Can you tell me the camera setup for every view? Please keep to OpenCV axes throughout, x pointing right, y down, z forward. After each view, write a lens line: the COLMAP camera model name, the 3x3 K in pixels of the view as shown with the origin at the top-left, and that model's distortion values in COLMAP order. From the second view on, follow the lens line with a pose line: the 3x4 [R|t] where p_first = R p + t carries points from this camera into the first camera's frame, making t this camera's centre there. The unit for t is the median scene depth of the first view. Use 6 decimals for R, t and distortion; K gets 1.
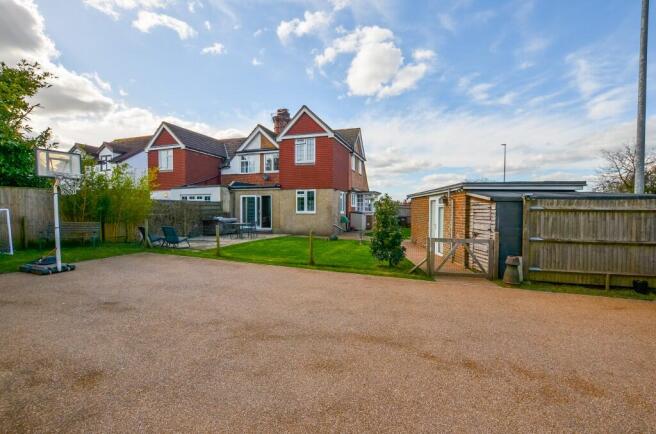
lens RADIAL K [[292.2, 0, 327.8], [0, 292.2, 216.0], [0, 0, 1]] dist [-0.005610, -0.001377]
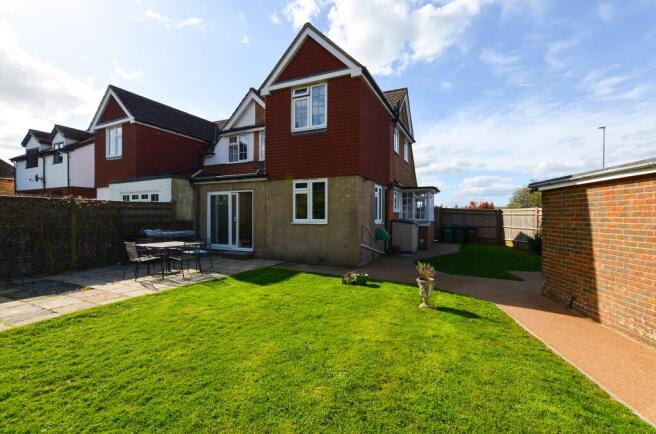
lens RADIAL K [[292.2, 0, 326.7], [0, 292.2, 218.2], [0, 0, 1]] dist [-0.005610, -0.001377]
pose [[0.992381, 0.004461, -0.123130, 0.019759], [-0.005743, 0.999933, -0.010063, -0.012369], [0.123077, 0.010694, 0.992340, 0.421027]]
